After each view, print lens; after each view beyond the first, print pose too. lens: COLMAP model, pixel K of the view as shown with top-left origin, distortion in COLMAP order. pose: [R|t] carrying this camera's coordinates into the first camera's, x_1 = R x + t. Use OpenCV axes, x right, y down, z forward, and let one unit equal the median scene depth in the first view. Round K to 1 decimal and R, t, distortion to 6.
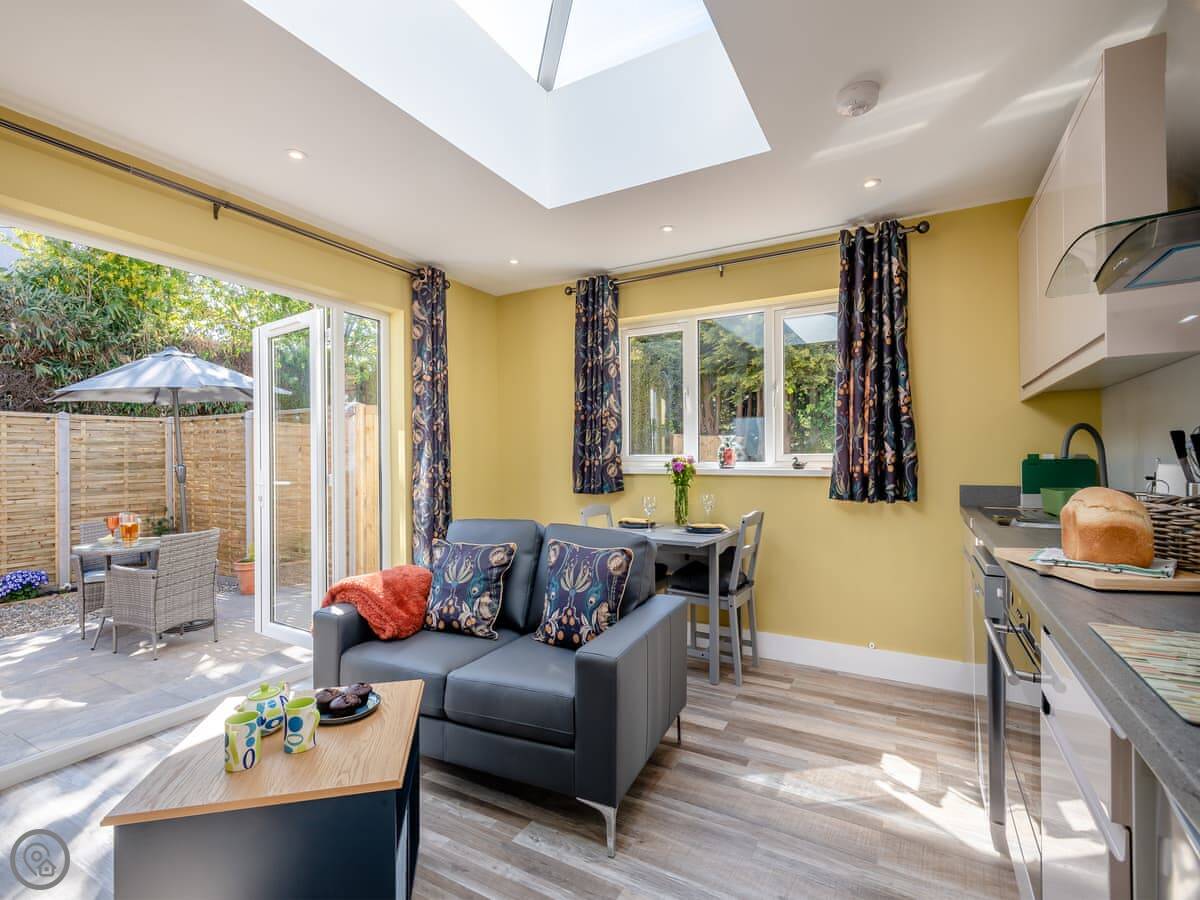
lens RADIAL K [[547.6, 0, 597.2], [0, 547.6, 467.6], [0, 0, 1]] dist [-0.002269, -0.008877]
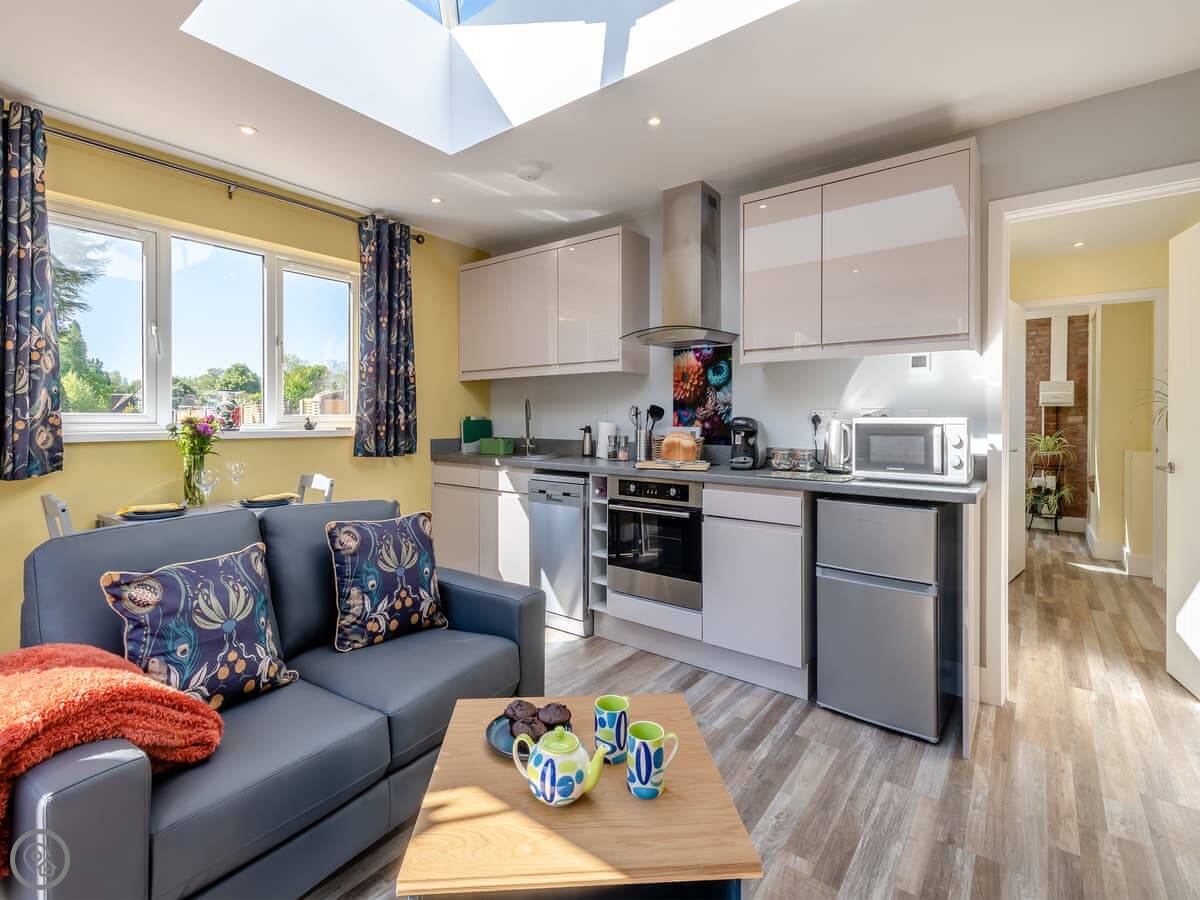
lens RADIAL K [[569.0, 0, 593.6], [0, 569.0, 417.1], [0, 0, 1]] dist [-0.000607, -0.000031]
pose [[0.146549, 0.005901, 0.989186, -0.504352], [0.013758, 0.999873, -0.008003, -0.004569], [-0.989108, 0.014782, 0.146449, 0.308652]]
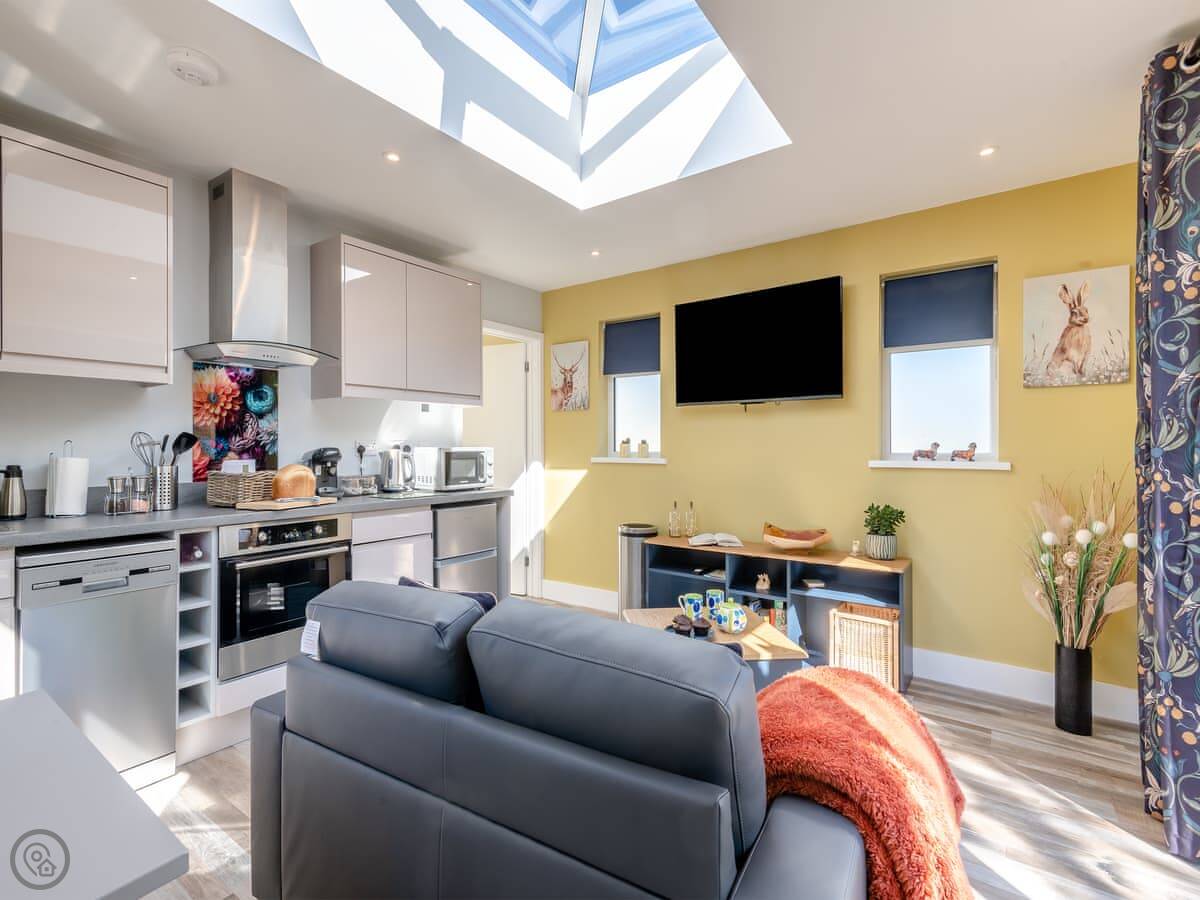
lens RADIAL K [[555.8, 0, 598.3], [0, 555.8, 442.4], [0, 0, 1]] dist [0.001823, -0.000263]
pose [[-0.993765, 0.007873, 0.111220, -0.156859], [0.009219, 0.999890, 0.011596, -0.020992], [-0.111116, 0.012549, -0.993728, 0.953689]]
